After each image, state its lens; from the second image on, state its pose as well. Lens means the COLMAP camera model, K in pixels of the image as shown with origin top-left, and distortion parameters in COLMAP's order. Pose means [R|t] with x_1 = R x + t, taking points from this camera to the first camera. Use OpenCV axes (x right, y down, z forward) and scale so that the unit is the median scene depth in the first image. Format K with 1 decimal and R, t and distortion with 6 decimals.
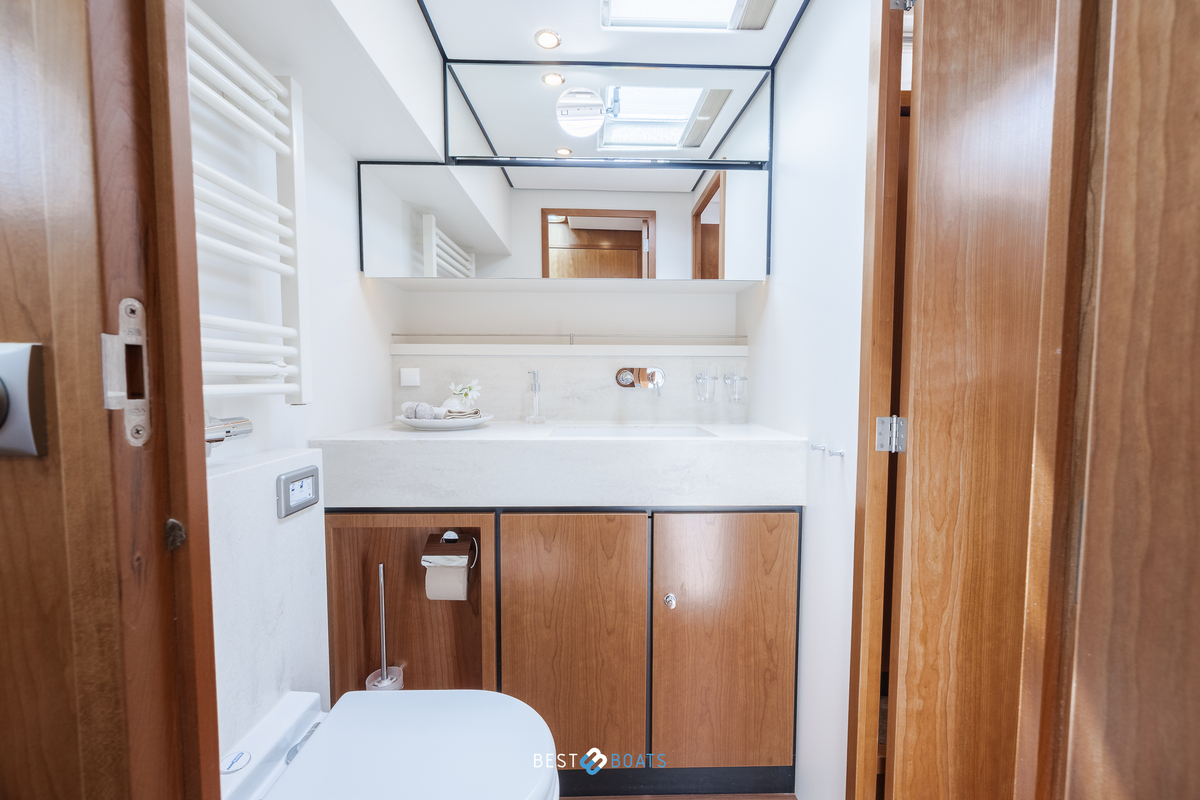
lens RADIAL K [[476.6, 0, 579.8], [0, 476.6, 402.4], [0, 0, 1]] dist [-0.000425, -0.000043]
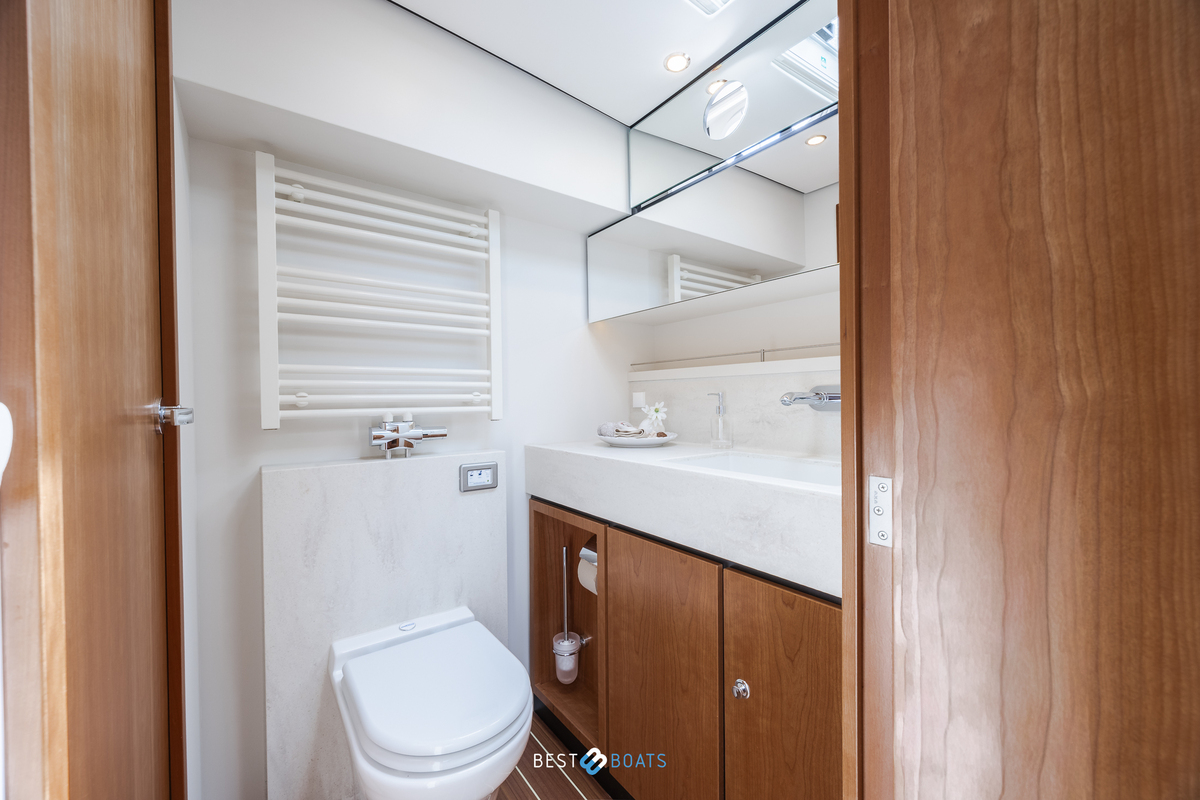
lens RADIAL K [[450.1, 0, 602.6], [0, 450.1, 405.4], [0, 0, 1]] dist [0.002311, 0.000040]
pose [[0.595274, 0.001815, -0.803520, 0.641412], [-0.029983, 0.999351, -0.019955, -0.020670], [0.802963, 0.035971, 0.594943, 0.368677]]
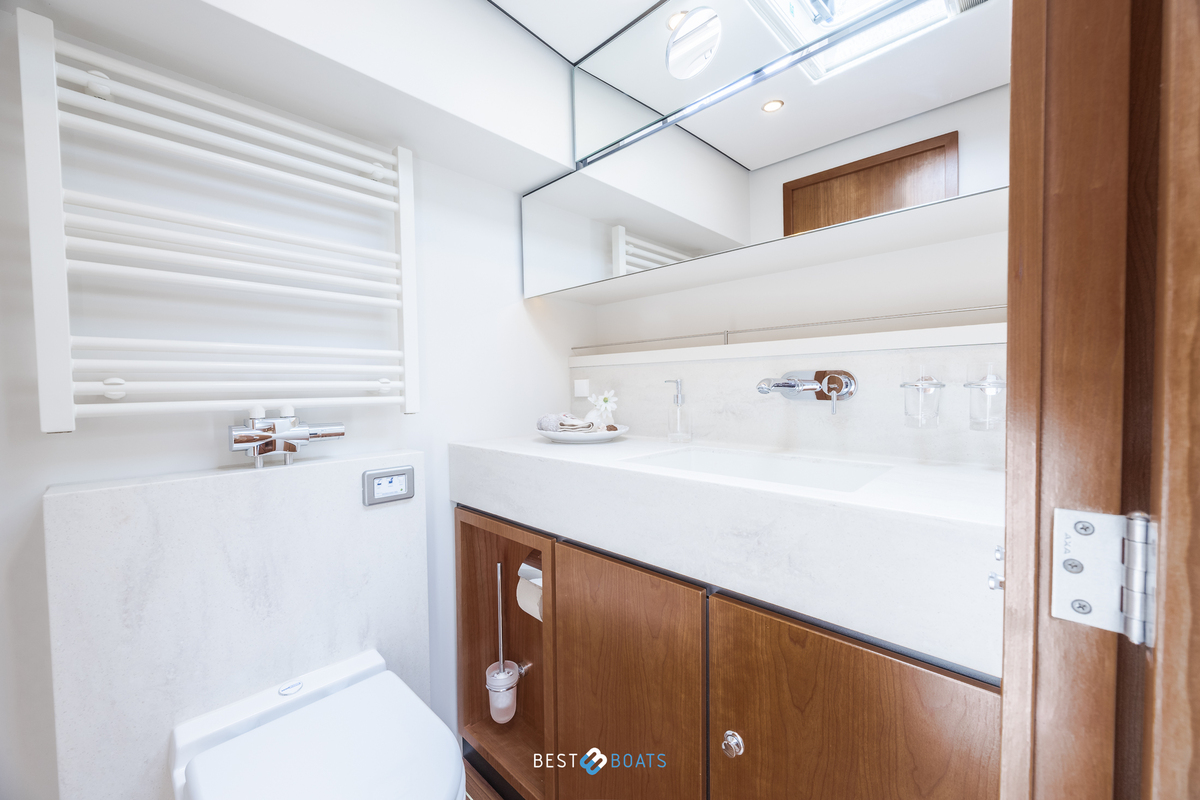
lens RADIAL K [[448.7, 0, 598.8], [0, 448.7, 402.6], [0, 0, 1]] dist [0.000967, 0.000163]
pose [[0.716377, 0.010861, -0.697628, 0.469870], [-0.021207, 0.999756, -0.006213, -0.022980], [0.697391, 0.019245, 0.716433, 0.445712]]
